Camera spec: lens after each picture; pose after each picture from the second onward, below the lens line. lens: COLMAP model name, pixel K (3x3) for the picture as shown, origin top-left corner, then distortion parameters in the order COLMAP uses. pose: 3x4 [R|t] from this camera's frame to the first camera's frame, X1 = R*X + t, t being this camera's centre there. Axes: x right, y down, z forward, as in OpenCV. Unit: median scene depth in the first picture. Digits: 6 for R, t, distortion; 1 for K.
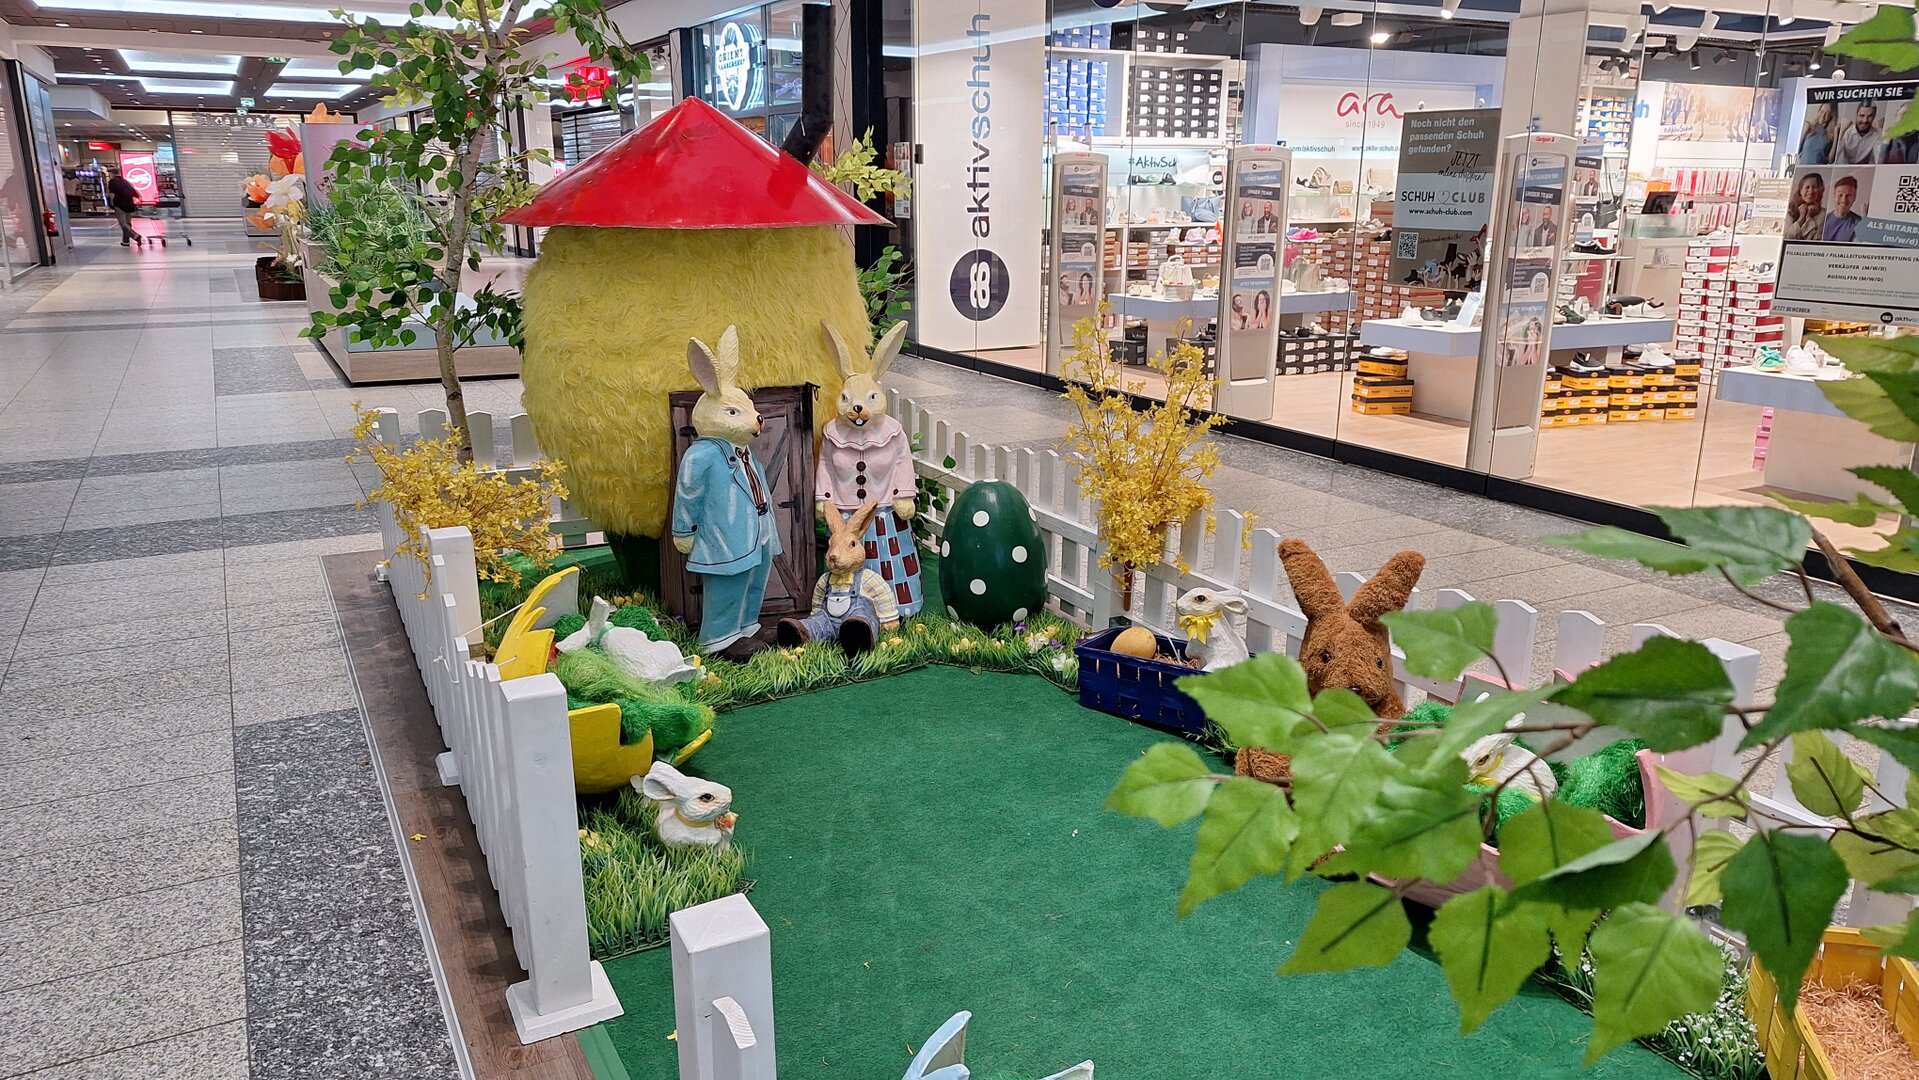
lens RADIAL K [[1377.7, 0, 959.5], [0, 1377.7, 540.0], [0, 0, 1]] dist [0.133939, -0.217892]
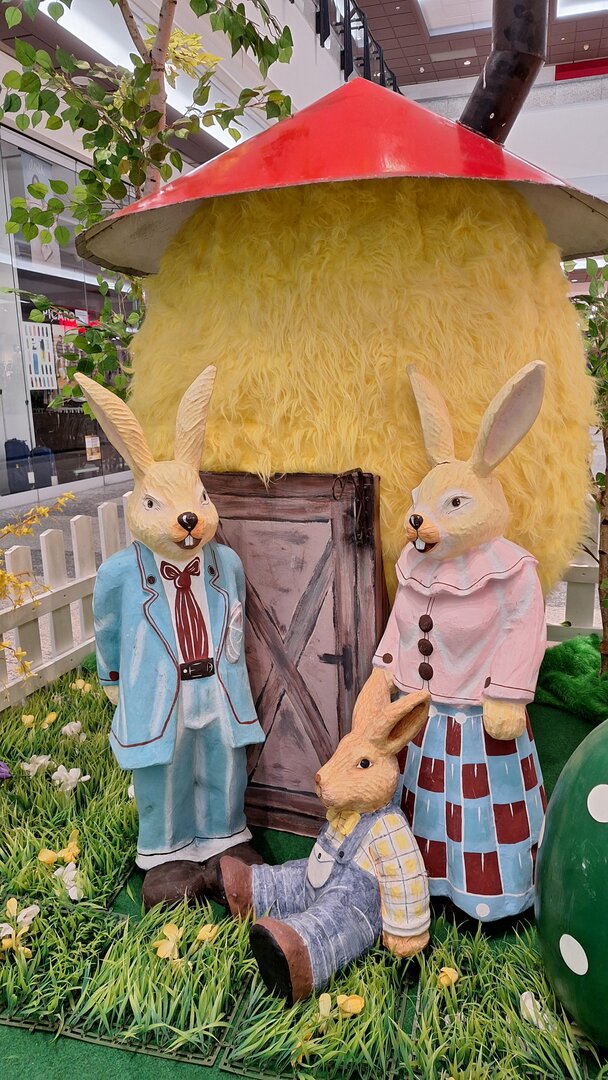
lens RADIAL K [[759.9, 0, 307.9], [0, 759.9, 537.7], [0, 0, 1]] dist [0.120523, -0.167125]
pose [[0.709256, 0.121333, -0.694431, 0.107702], [-0.157952, 0.987383, 0.011194, -0.085179], [0.687028, 0.101747, 0.719473, 0.750105]]
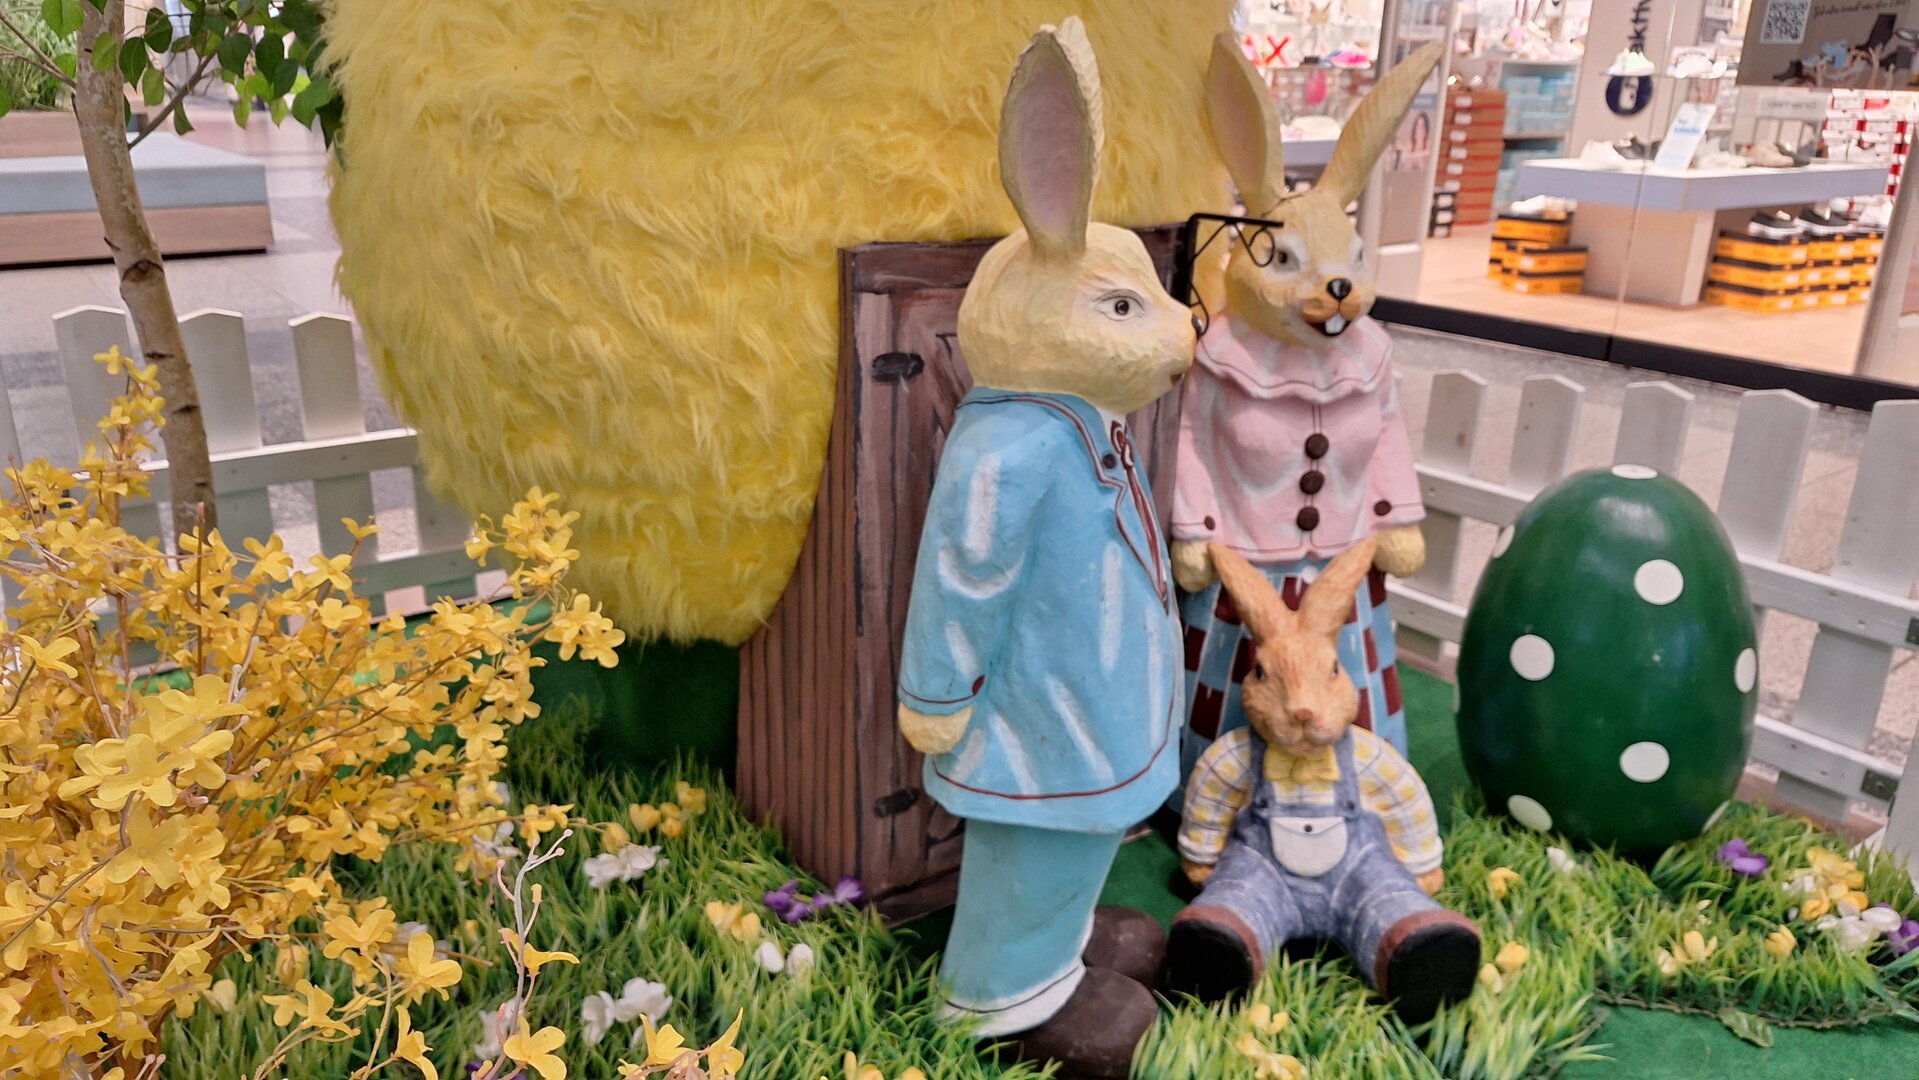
lens RADIAL K [[1369.7, 0, 945.6], [0, 1369.7, 534.2], [0, 0, 1]] dist [0.091473, -0.131905]
pose [[0.988132, -0.037410, 0.148981, -0.228985], [0.025790, 0.996527, 0.079180, -0.062822], [-0.151426, -0.074398, 0.985665, 0.657981]]
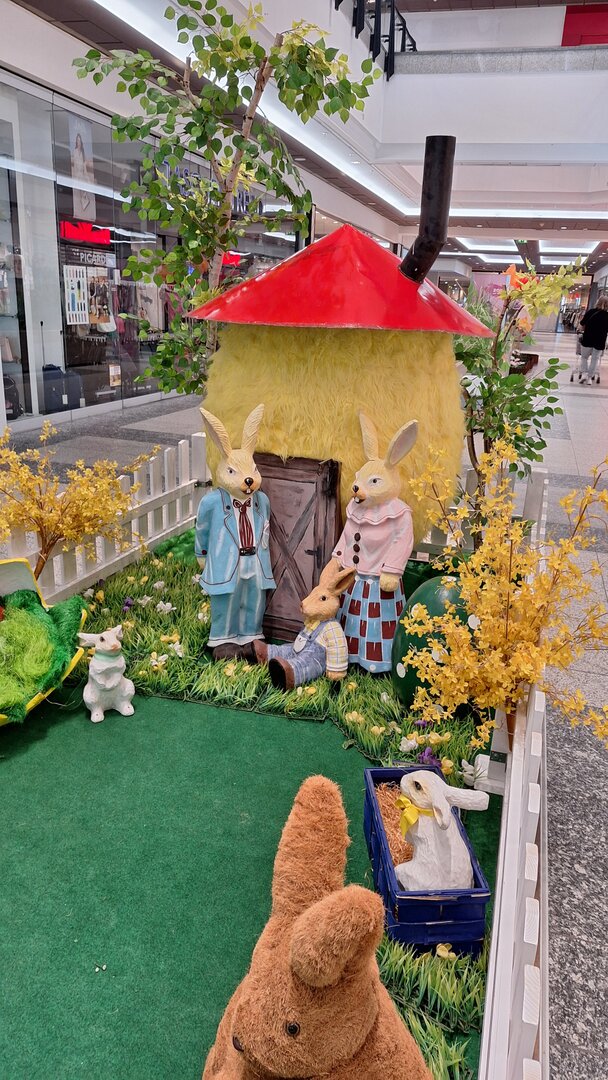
lens RADIAL K [[759.9, 0, 307.9], [0, 759.9, 537.7], [0, 0, 1]] dist [0.120523, -0.167125]
pose [[0.714888, 0.241490, -0.656215, 0.330450], [-0.223885, 0.968116, 0.112369, -0.118133], [0.662428, 0.066585, 0.746160, 0.492698]]
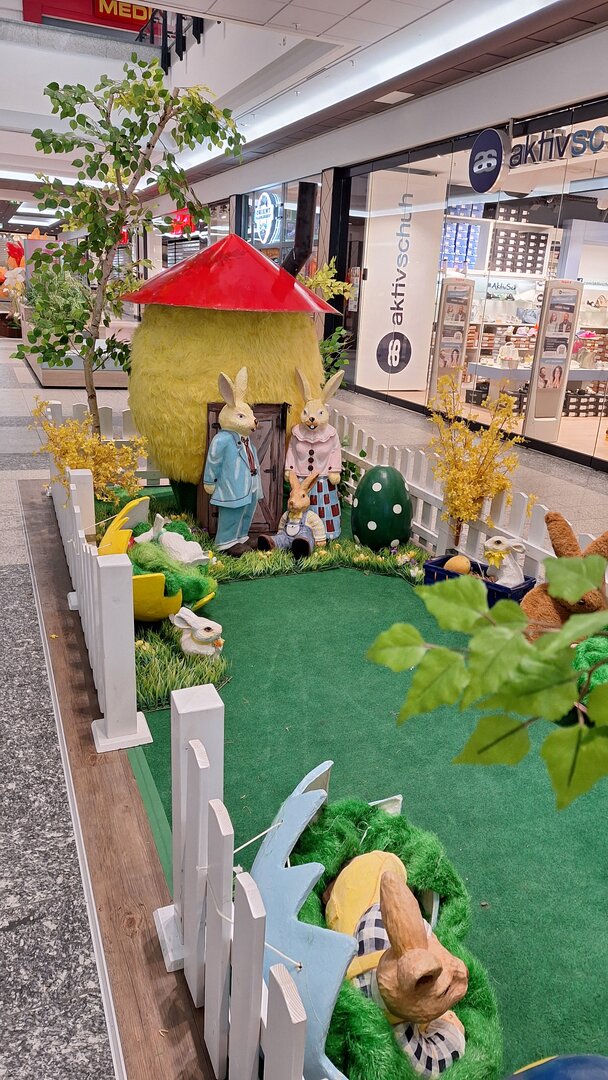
lens RADIAL K [[775.3, 0, 312.0], [0, 775.3, 537.5], [0, 0, 1]] dist [0.133939, -0.217892]
pose [[0.993899, 0.080603, -0.075290, 0.012894], [-0.076502, 0.995504, 0.055847, -0.000376], [0.079453, -0.049747, 0.995597, 0.005163]]
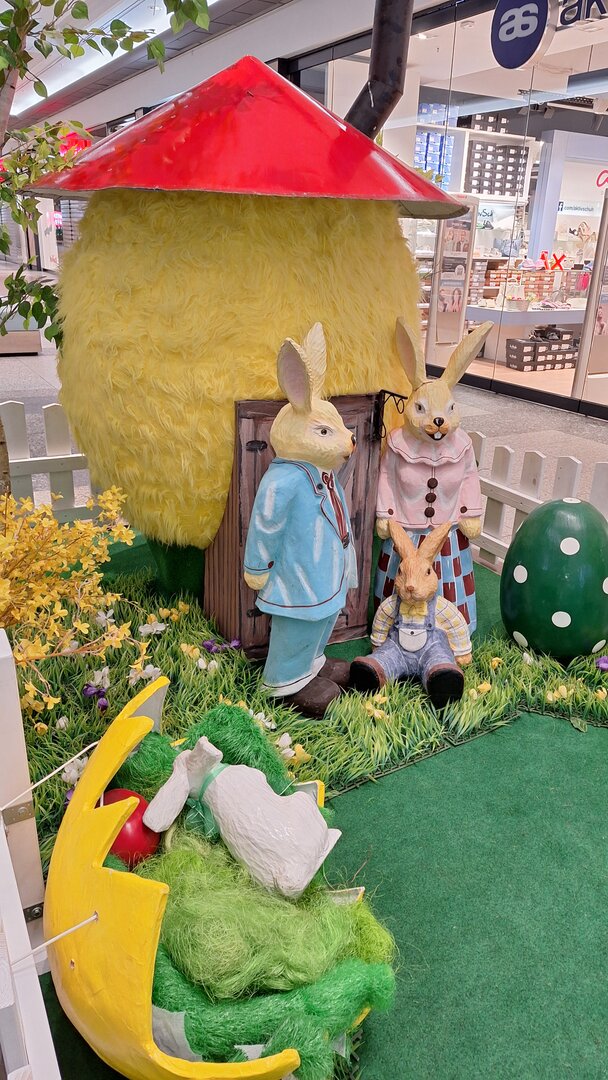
lens RADIAL K [[759.9, 0, 307.9], [0, 759.9, 537.7], [0, 0, 1]] dist [0.120523, -0.167125]
pose [[0.999114, 0.019523, 0.037272, -0.175373], [-0.023737, 0.992942, 0.116203, -0.075829], [-0.034740, -0.116985, 0.992526, 0.499928]]
